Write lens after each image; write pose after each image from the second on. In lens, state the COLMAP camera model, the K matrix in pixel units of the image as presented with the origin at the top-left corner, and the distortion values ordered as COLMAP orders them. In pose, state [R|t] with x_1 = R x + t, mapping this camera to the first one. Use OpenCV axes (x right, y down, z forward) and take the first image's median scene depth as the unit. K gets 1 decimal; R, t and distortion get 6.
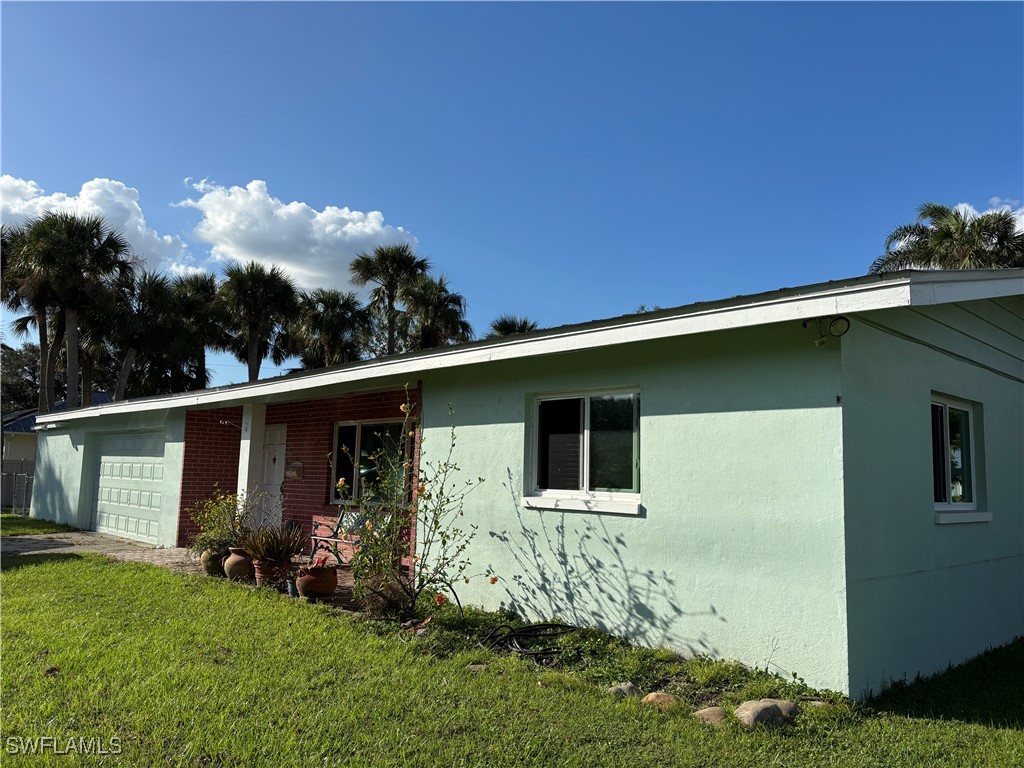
lens RADIAL K [[768.7, 0, 512.0], [0, 768.7, 384.0], [0, 0, 1]] dist [0.026356, -0.005373]
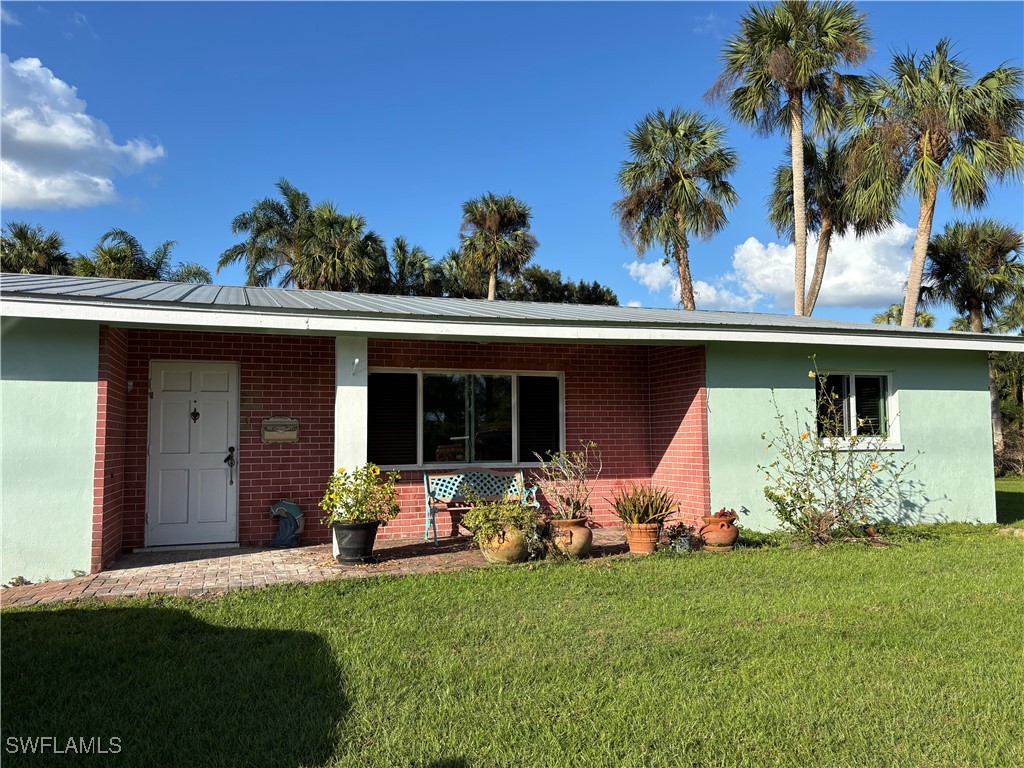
lens RADIAL K [[769.3, 0, 509.8], [0, 769.3, 388.9], [0, 0, 1]] dist [0.026194, -0.005483]
pose [[0.455337, 0.042504, 0.889304, -1.698554], [-0.086927, 0.996210, -0.003105, 0.117538], [-0.886065, -0.075891, 0.457306, 0.978403]]
